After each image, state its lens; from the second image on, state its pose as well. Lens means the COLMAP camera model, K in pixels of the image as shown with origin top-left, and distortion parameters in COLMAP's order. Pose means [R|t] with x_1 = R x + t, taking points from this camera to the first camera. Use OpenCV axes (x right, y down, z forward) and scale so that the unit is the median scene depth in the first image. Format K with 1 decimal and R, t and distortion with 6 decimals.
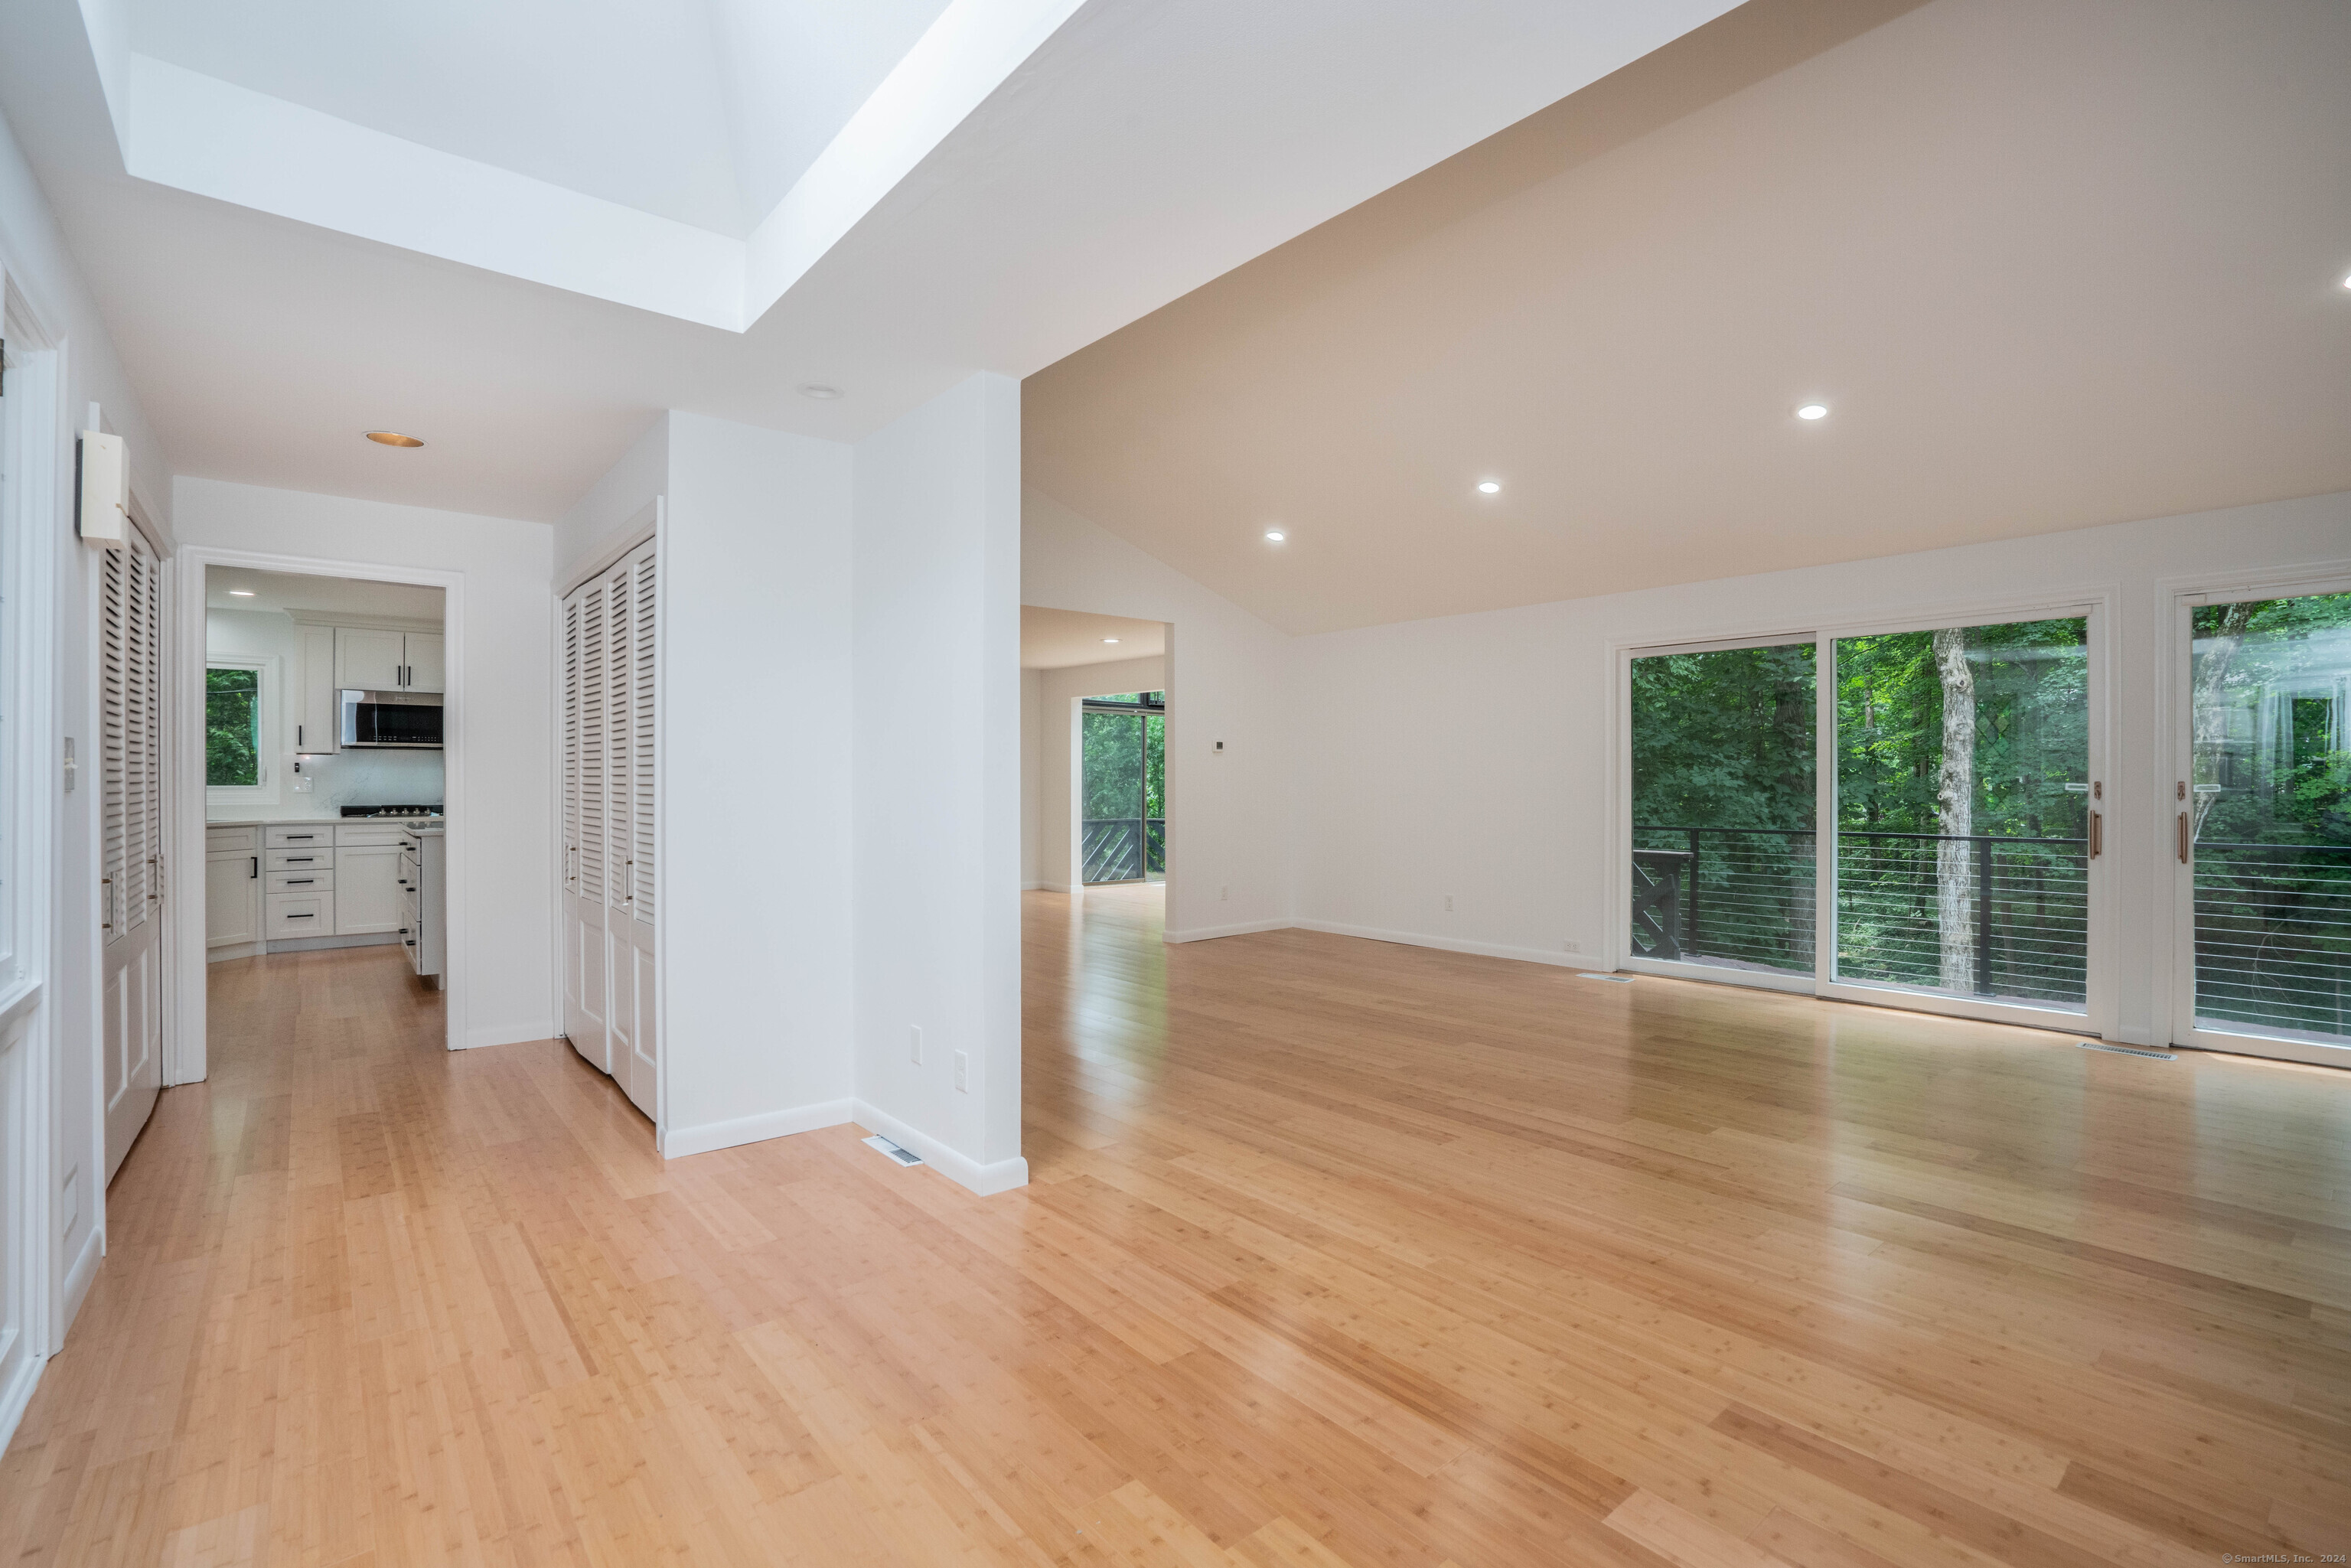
lens RADIAL K [[1074.6, 0, 1179.0], [0, 1074.6, 785.9], [0, 0, 1]] dist [-0.053355, 0.020374]
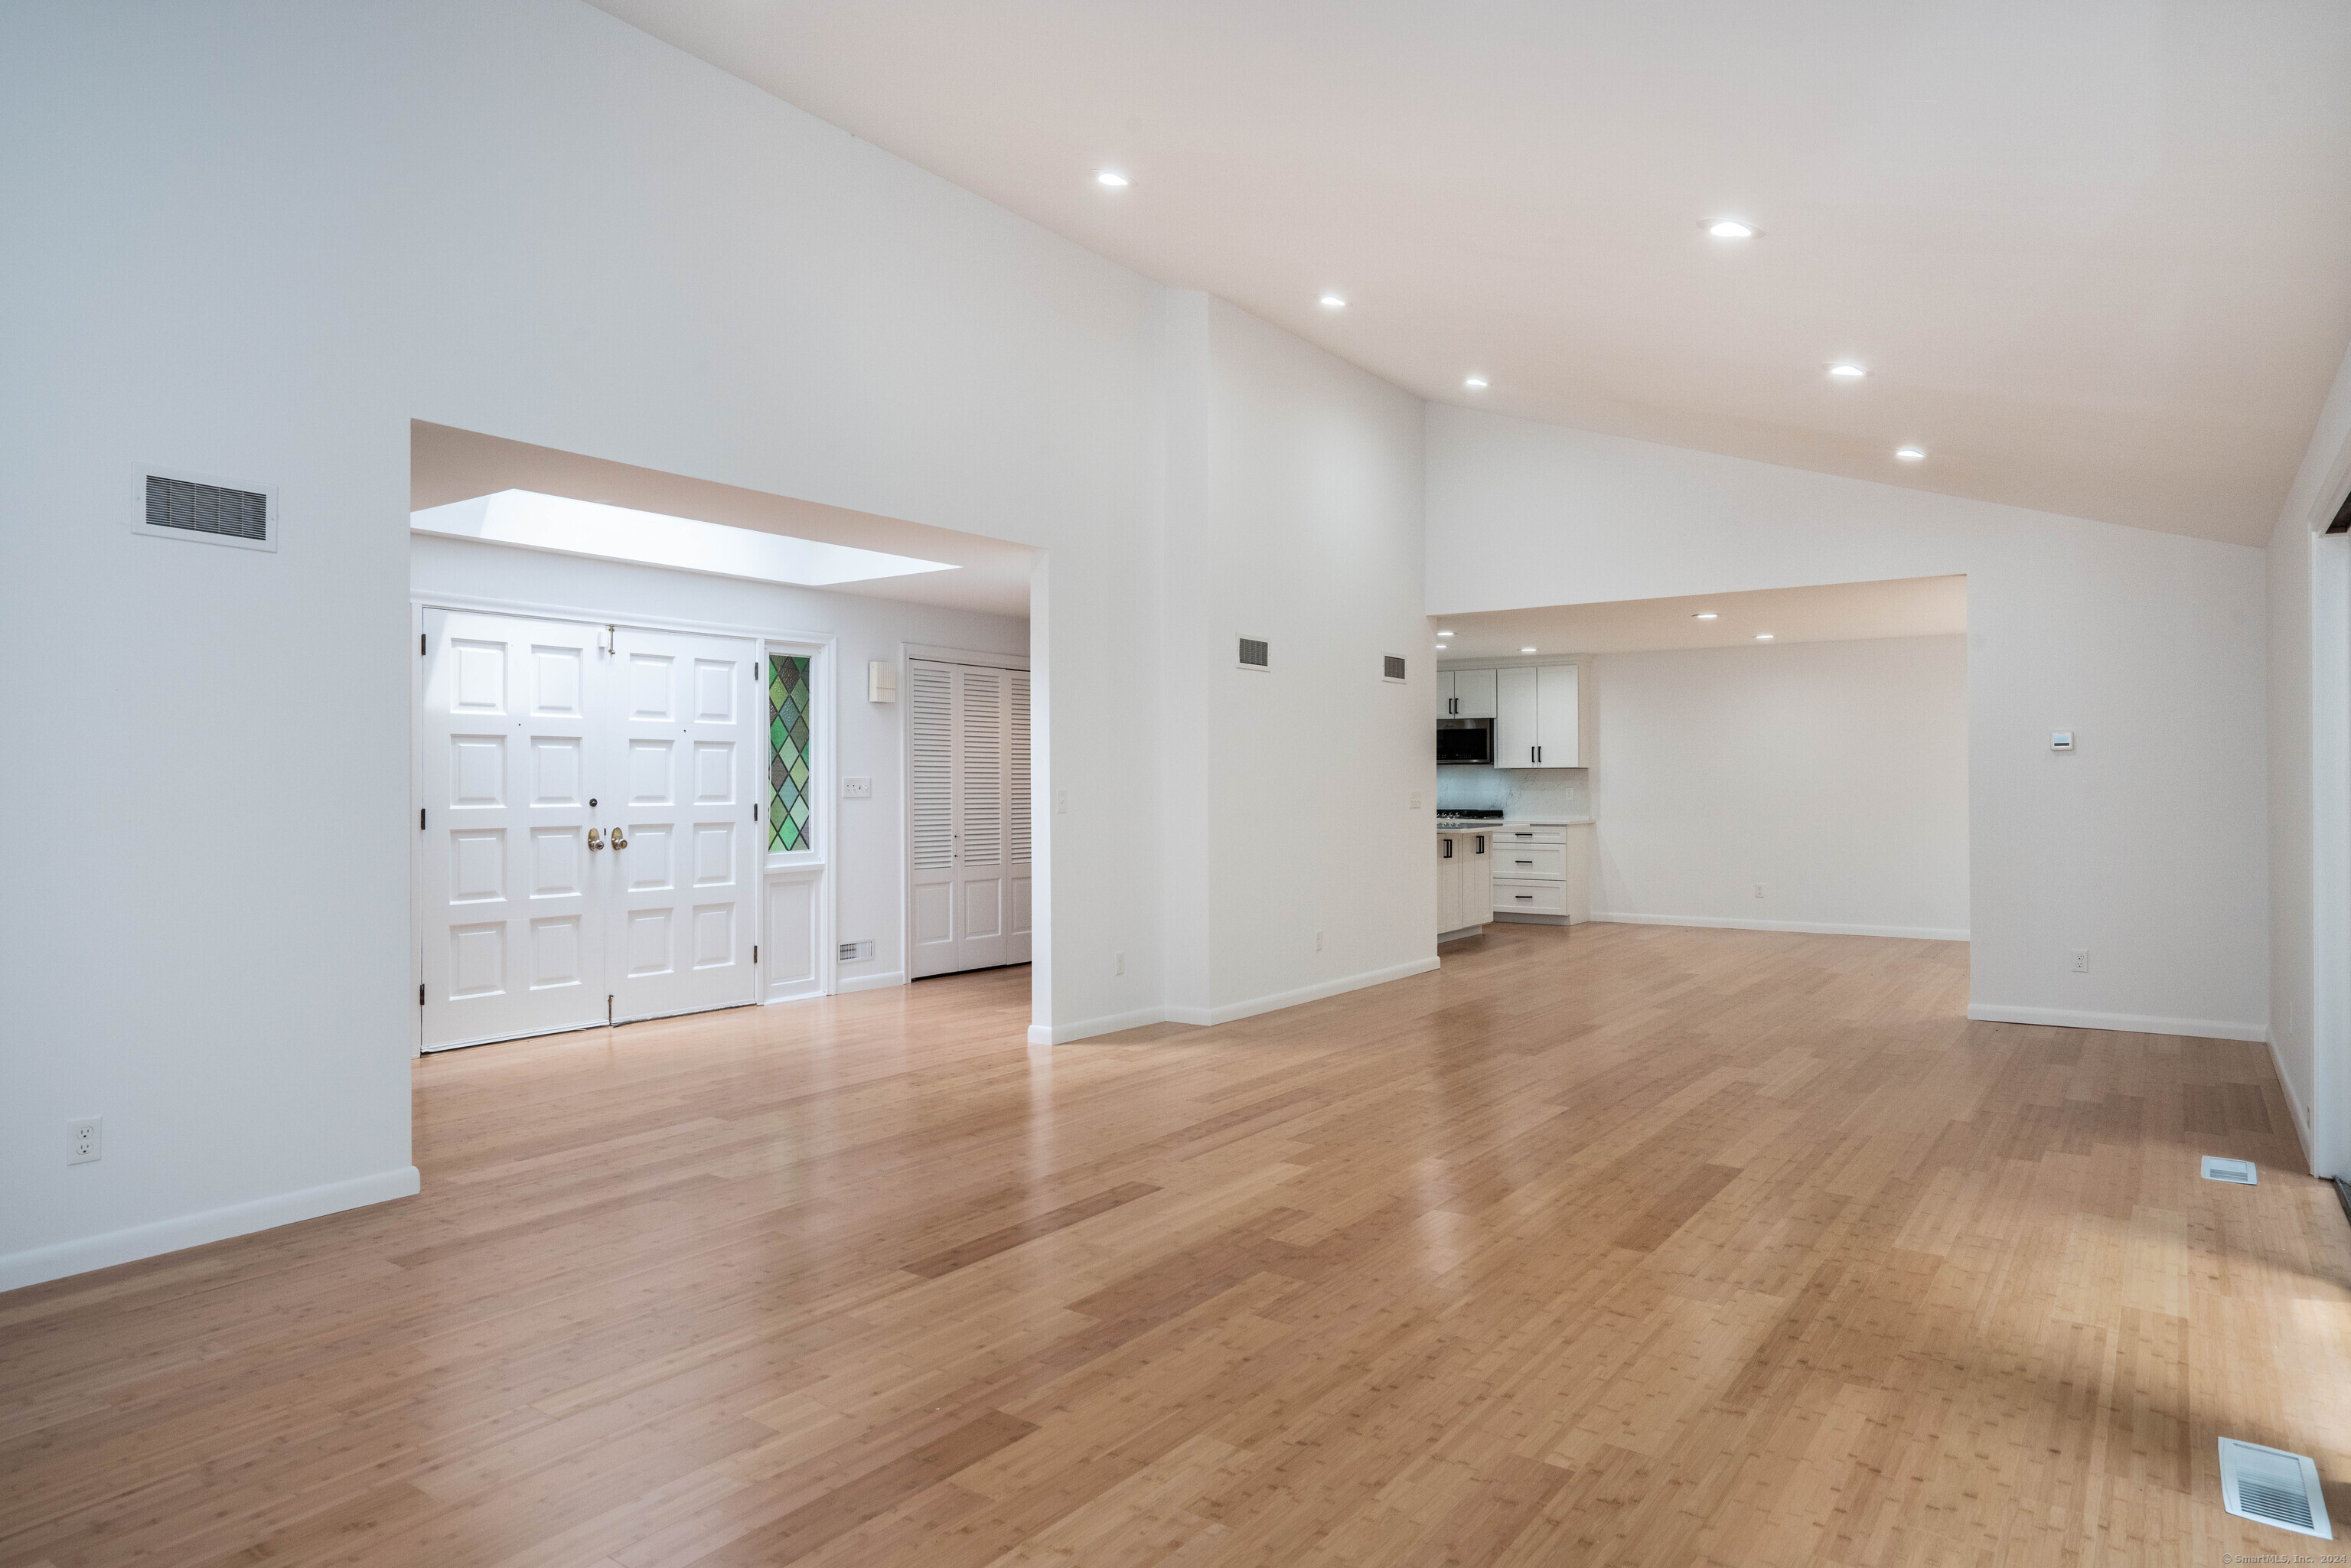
lens RADIAL K [[1387.9, 0, 1185.6], [0, 1387.9, 778.4], [0, 0, 1]] dist [-0.008503, 0.001217]
pose [[0.244508, -0.005374, -0.969632, 1.662654], [-0.003506, 0.999973, -0.006426, -0.014648], [0.969641, 0.004970, 0.244483, 0.579682]]
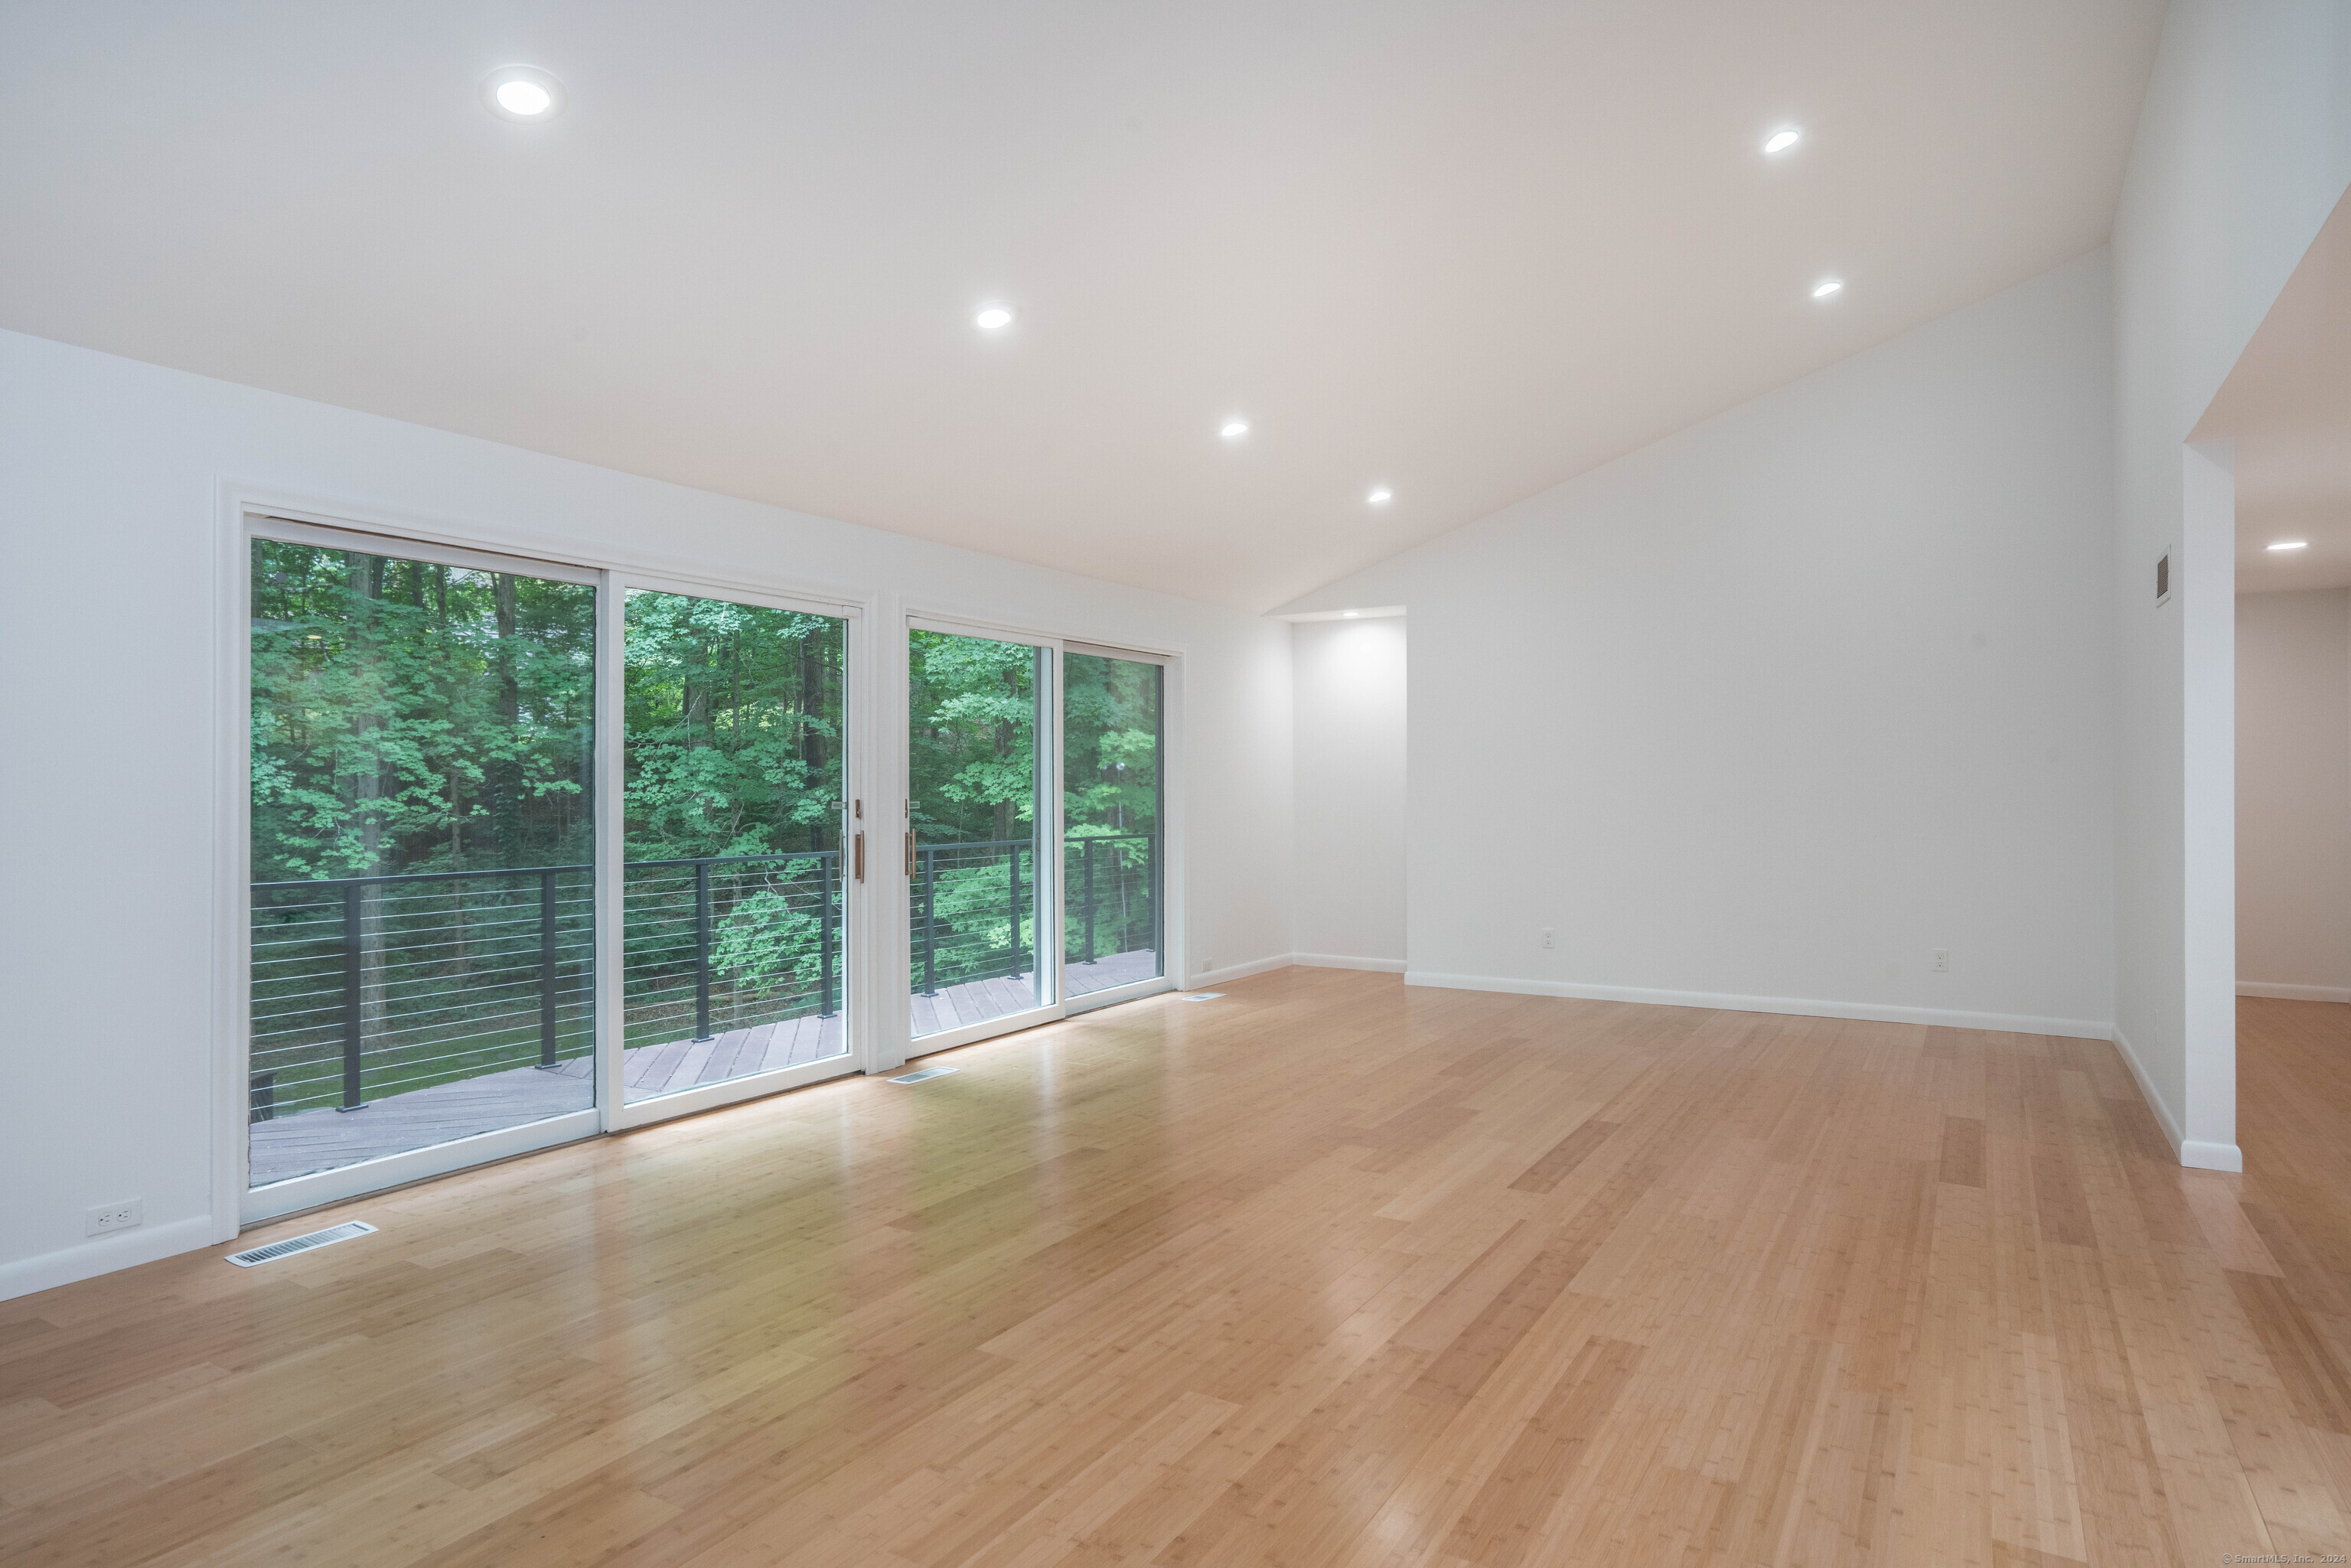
lens RADIAL K [[1313.9, 0, 1185.0], [0, 1313.9, 783.7], [0, 0, 1]] dist [-0.028836, 0.026272]
pose [[-0.320317, 0.003427, 0.947304, -0.421051], [0.004608, 0.999987, -0.002059, -0.018509], [-0.947299, 0.003706, -0.320329, 1.453158]]
